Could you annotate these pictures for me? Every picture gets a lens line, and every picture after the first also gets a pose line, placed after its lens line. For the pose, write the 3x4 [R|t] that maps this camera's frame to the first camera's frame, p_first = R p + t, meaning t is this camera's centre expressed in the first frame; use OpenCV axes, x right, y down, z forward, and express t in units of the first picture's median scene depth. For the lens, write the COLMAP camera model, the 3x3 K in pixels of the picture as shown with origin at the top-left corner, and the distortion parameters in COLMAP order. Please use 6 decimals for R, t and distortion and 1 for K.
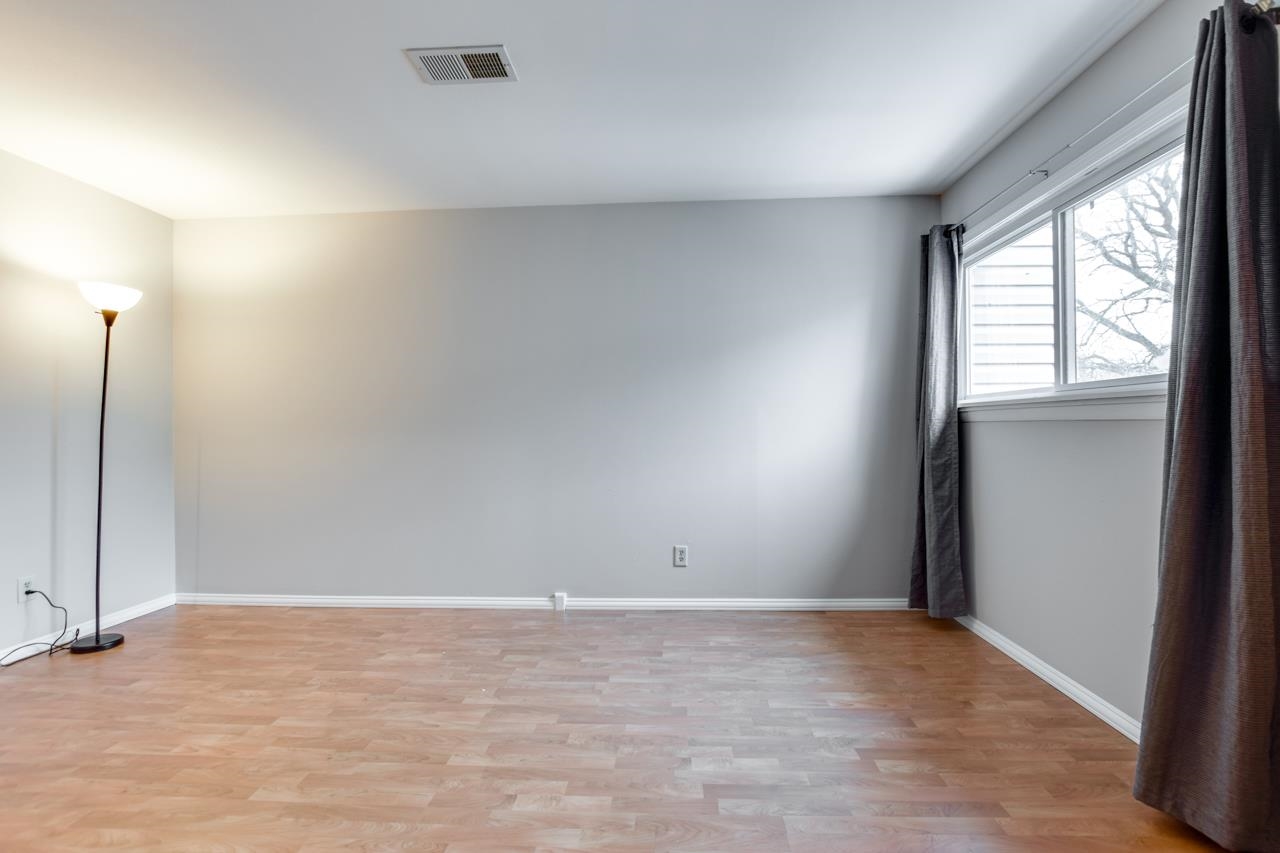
lens RADIAL K [[563.5, 0, 645.6], [0, 563.5, 427.9], [0, 0, 1]] dist [-0.016157, 0.000750]
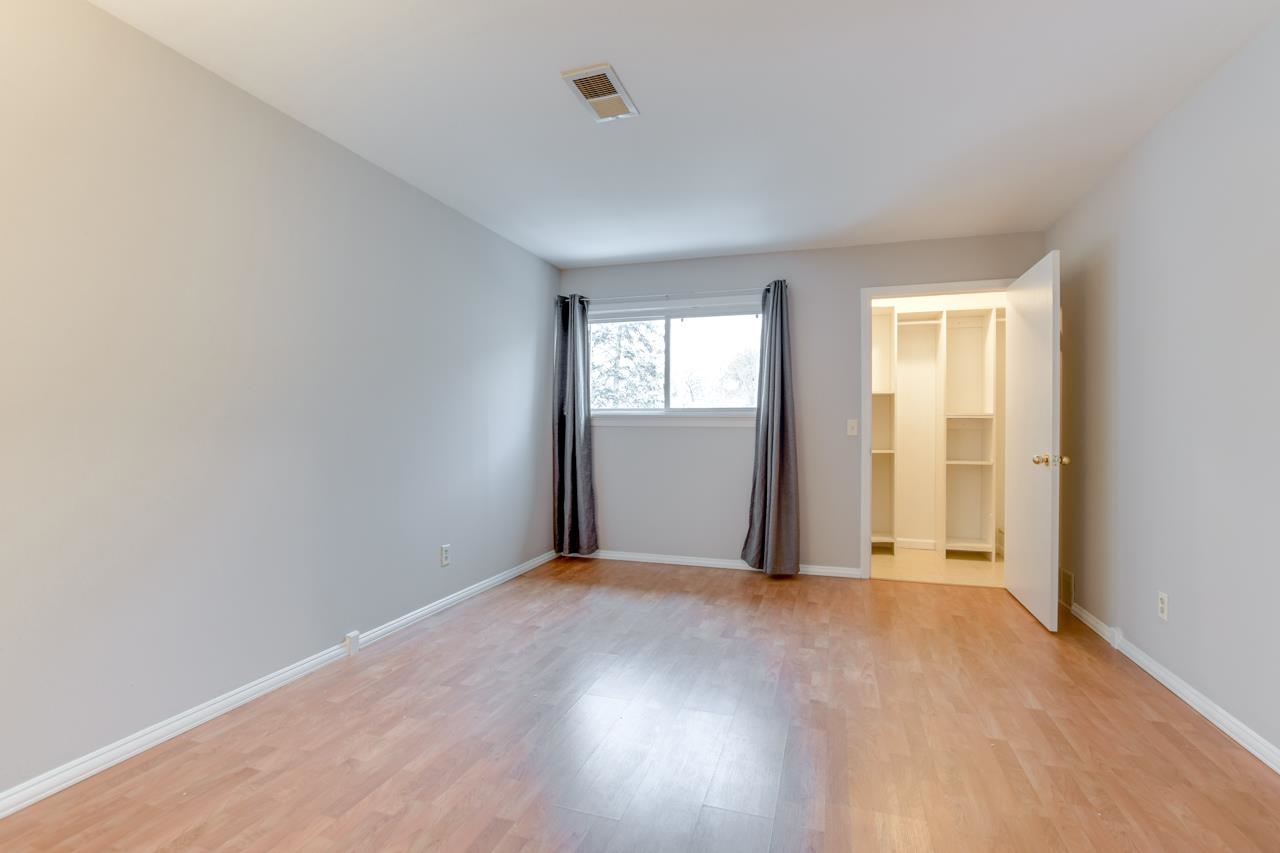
lens RADIAL K [[563.5, 0, 645.6], [0, 563.5, 427.9], [0, 0, 1]] dist [-0.016157, 0.000750]
pose [[0.278523, 0.008140, 0.960395, -1.014921], [-0.001330, 0.999966, -0.008089, 0.006131], [-0.960429, 0.000976, 0.278524, 0.464613]]
